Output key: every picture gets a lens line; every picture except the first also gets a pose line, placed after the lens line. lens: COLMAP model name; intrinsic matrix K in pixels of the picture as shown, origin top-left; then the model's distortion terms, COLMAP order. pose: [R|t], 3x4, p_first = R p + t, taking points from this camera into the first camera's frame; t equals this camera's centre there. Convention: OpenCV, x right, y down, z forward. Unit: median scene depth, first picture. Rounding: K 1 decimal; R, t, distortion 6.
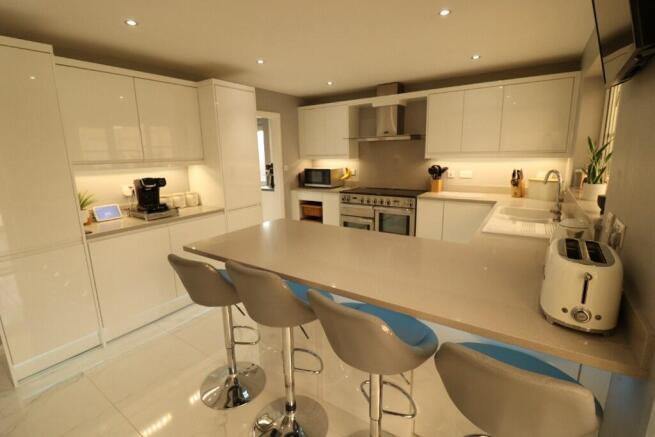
lens RADIAL K [[301.7, 0, 326.5], [0, 301.7, 214.7], [0, 0, 1]] dist [-0.018628, -0.005562]
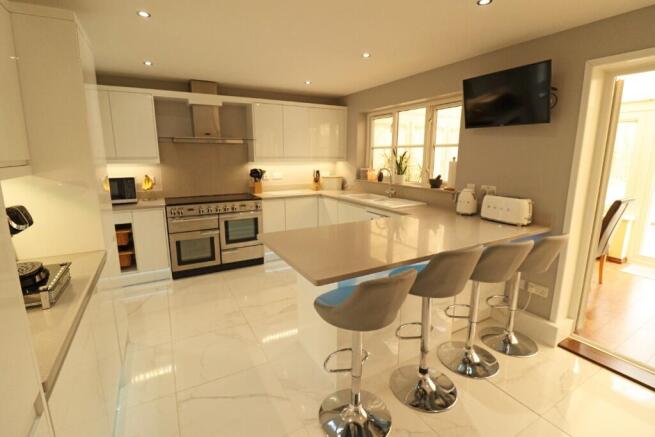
lens RADIAL K [[301.7, 0, 325.5], [0, 301.7, 217.3], [0, 0, 1]] dist [-0.018628, -0.005562]
pose [[0.441000, -0.158299, 0.883437, -0.510216], [0.168863, 0.981378, 0.091555, -0.050343], [-0.881479, 0.108804, 0.459518, 0.302698]]
